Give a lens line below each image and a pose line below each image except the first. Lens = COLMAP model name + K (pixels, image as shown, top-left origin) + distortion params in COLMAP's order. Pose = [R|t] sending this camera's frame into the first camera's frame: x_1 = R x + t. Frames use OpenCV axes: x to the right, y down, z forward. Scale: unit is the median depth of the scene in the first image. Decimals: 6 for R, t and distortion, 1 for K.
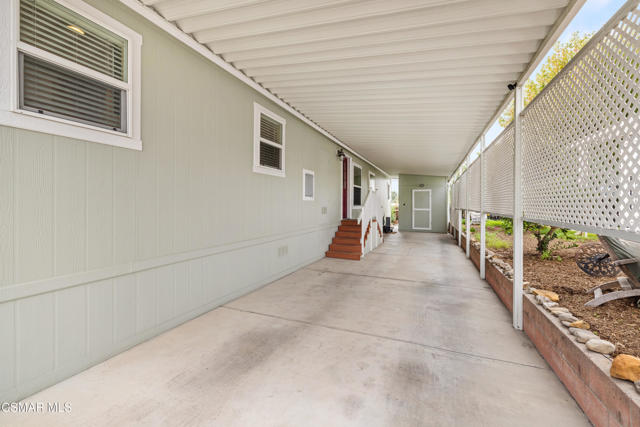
lens RADIAL K [[273.7, 0, 322.8], [0, 273.7, 210.1], [0, 0, 1]] dist [0.001731, -0.000338]
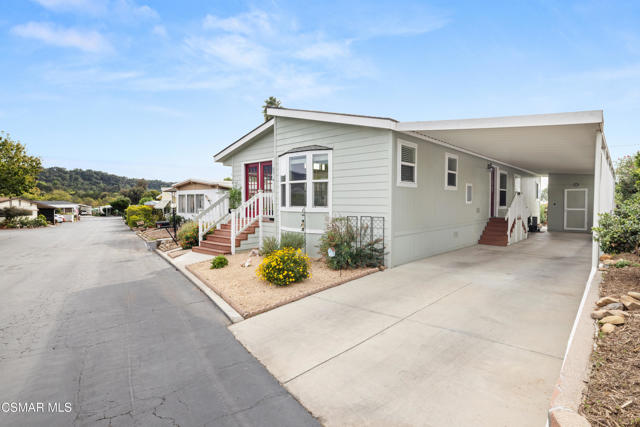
lens RADIAL K [[332.0, 0, 316.9], [0, 332.0, 211.2], [0, 0, 1]] dist [-0.001152, -0.000395]
pose [[0.934496, 0.009664, -0.355842, -0.126862], [-0.005696, 0.999909, 0.012196, -0.007871], [0.355928, -0.009370, 0.934466, -0.692705]]
